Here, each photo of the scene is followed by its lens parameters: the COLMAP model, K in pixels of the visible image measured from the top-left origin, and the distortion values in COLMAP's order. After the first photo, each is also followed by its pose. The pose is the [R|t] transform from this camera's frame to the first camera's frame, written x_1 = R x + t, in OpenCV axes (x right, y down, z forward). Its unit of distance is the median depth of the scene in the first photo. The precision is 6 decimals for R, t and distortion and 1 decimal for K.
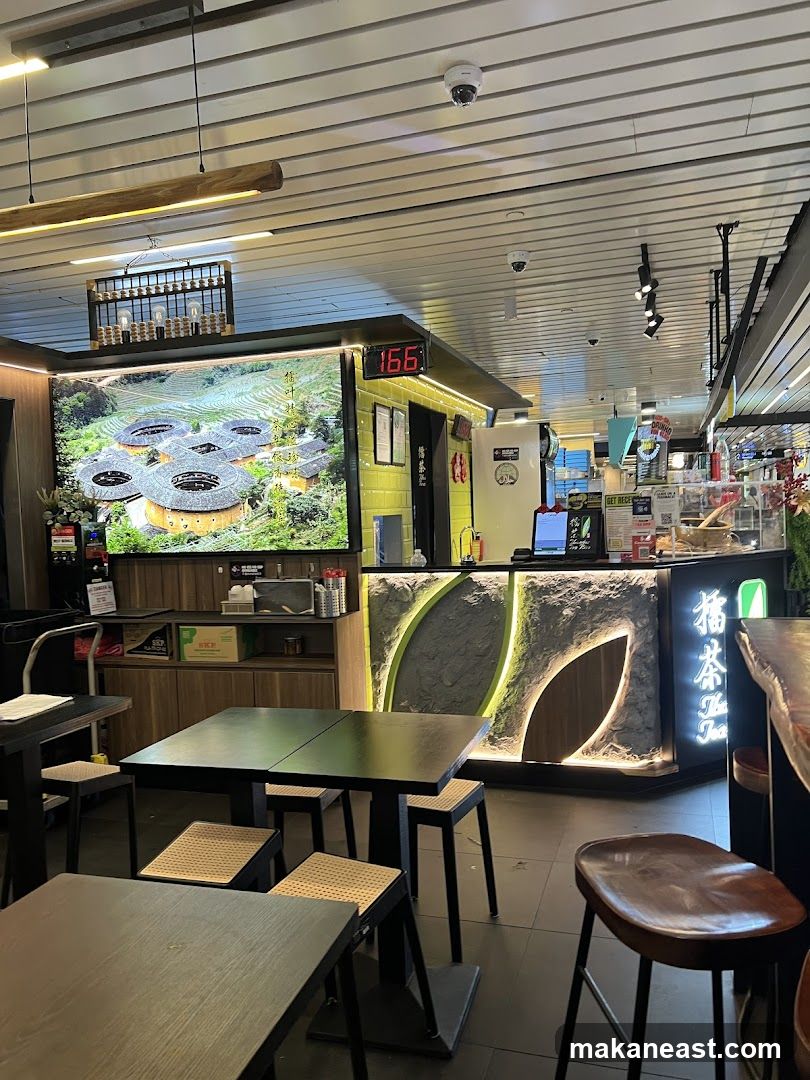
lens RADIAL K [[800.6, 0, 412.3], [0, 800.6, 539.4], [0, 0, 1]] dist [0.071287, -0.000283]
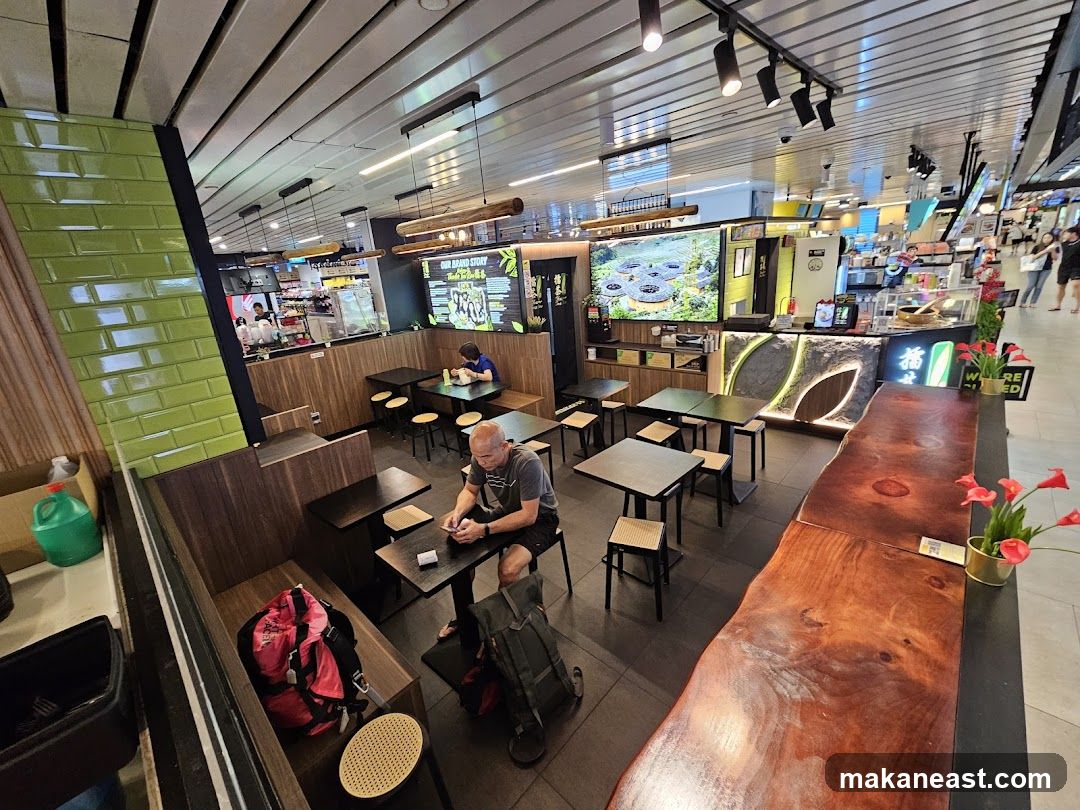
lens RADIAL K [[442.5, 0, 539.1], [0, 442.5, 399.0], [0, 0, 1]] dist [0.001547, 0.000022]
pose [[0.898122, 0.091965, -0.430022, 0.025017], [0.032872, 0.961111, 0.274198, -0.132746], [0.438516, -0.260399, 0.860172, -0.331820]]
